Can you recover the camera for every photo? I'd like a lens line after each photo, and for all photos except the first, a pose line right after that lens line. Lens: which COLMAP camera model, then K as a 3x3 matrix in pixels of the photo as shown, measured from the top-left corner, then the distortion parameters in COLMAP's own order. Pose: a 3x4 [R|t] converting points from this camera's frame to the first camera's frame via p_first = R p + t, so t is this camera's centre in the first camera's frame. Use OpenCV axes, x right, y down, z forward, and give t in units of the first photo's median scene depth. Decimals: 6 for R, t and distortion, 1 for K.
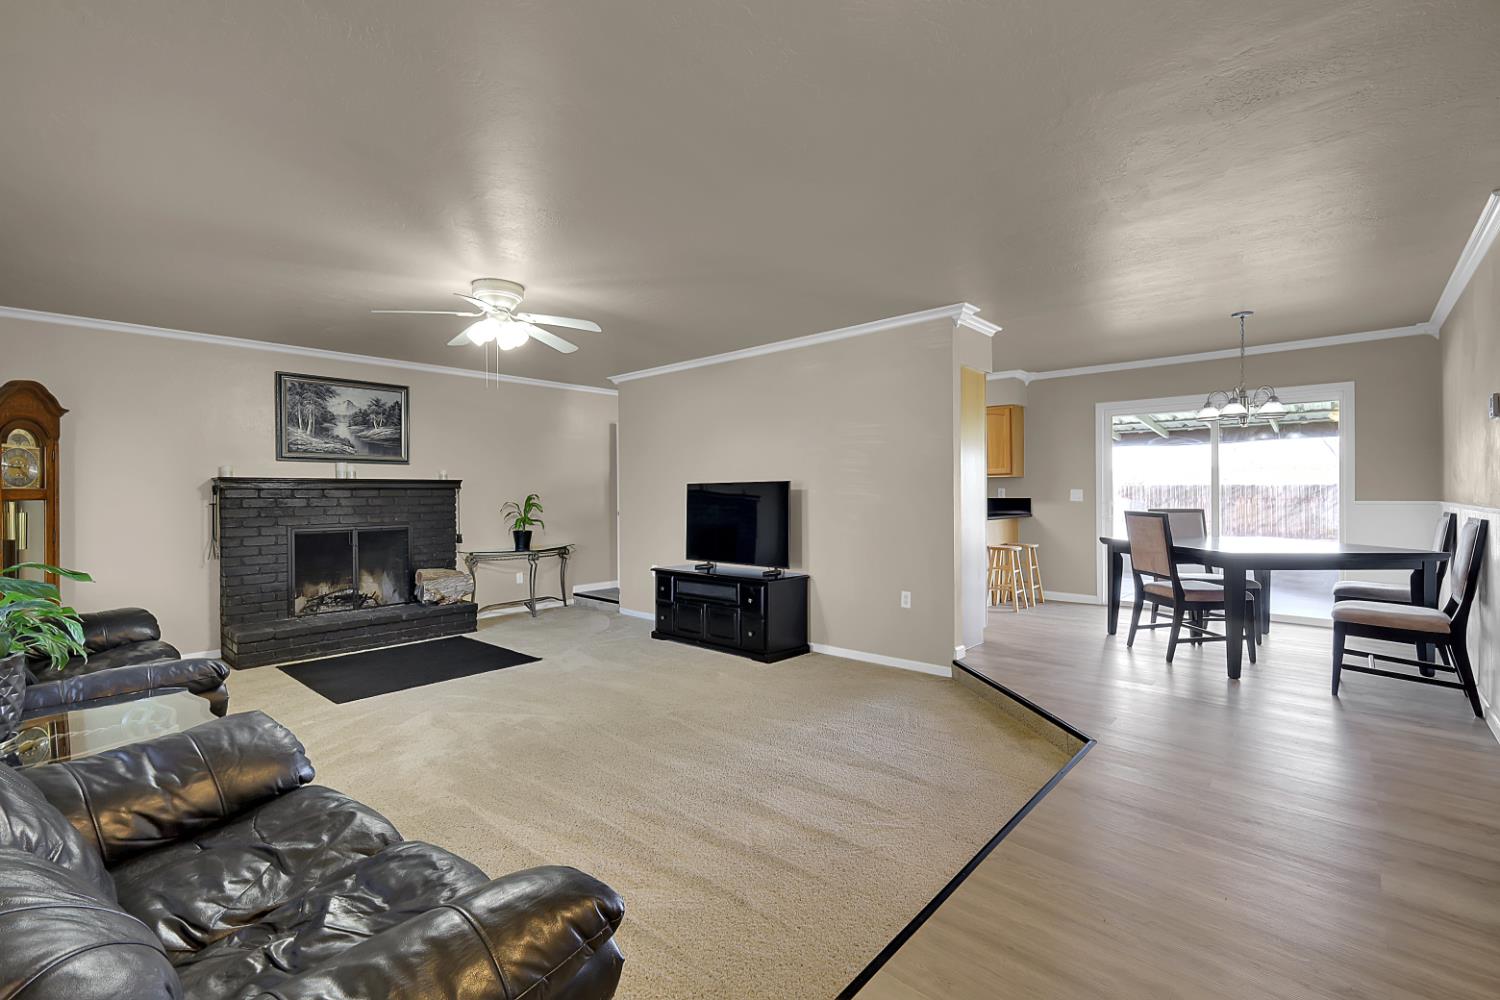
lens RADIAL K [[651.5, 0, 749.8], [0, 651.5, 496.1], [0, 0, 1]] dist [0.000574, 0.000138]
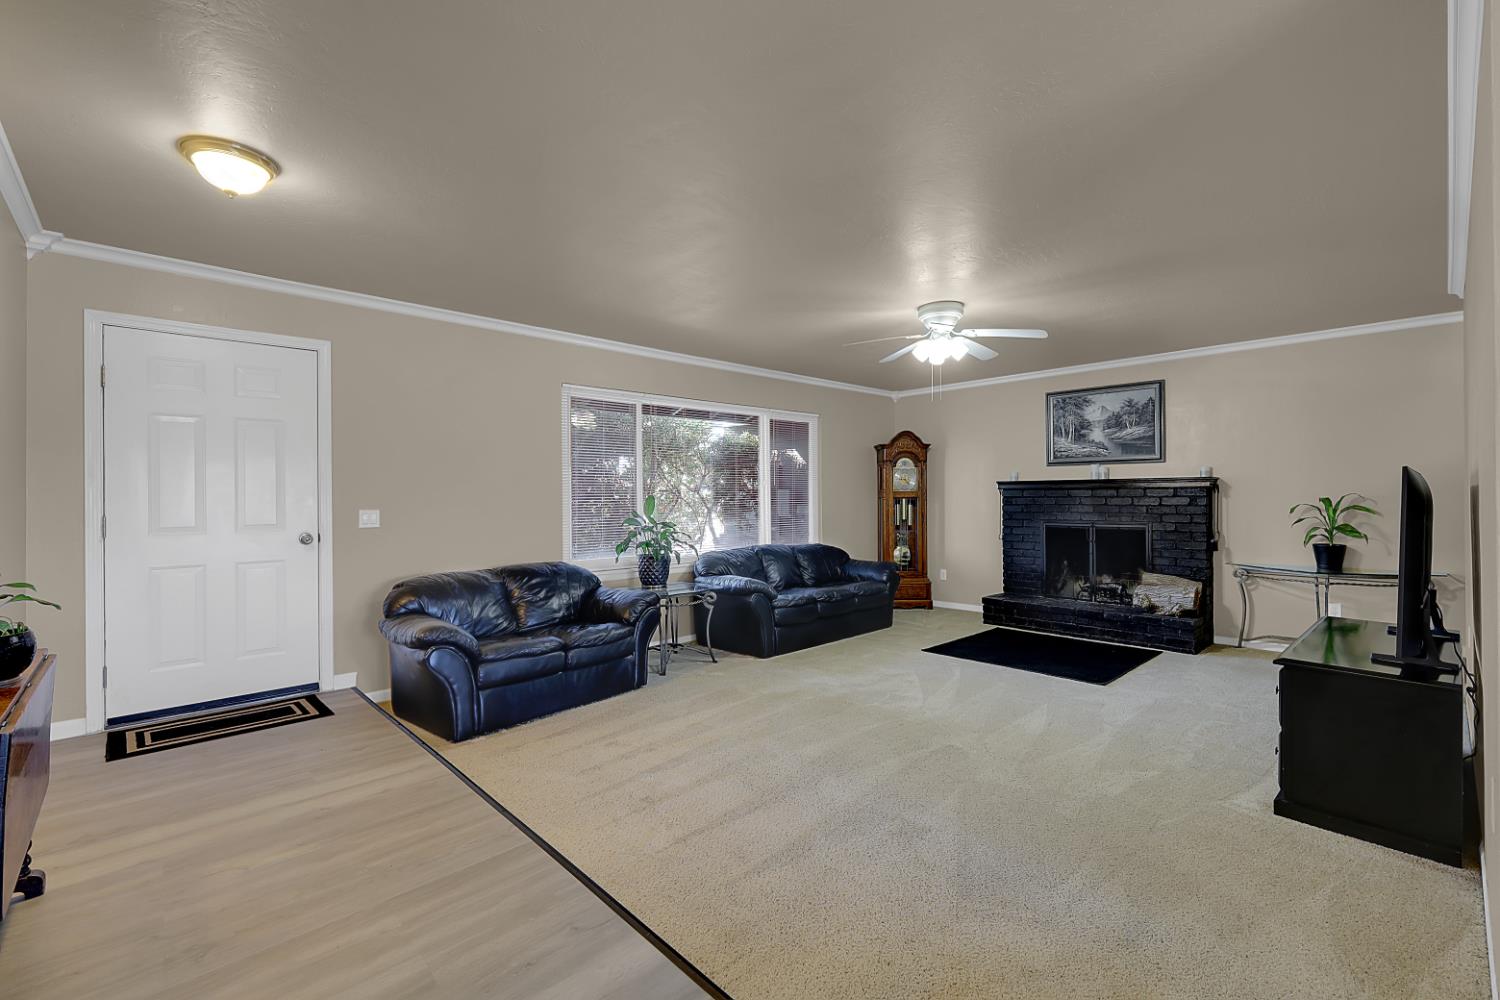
lens RADIAL K [[651.5, 0, 752.9], [0, 651.5, 496.3], [0, 0, 1]] dist [0.000574, 0.000138]
pose [[-0.082107, 0.003866, -0.996616, 0.505950], [0.000313, 0.999993, 0.003853, -0.003248], [0.996624, 0.000004, -0.082107, 0.528382]]
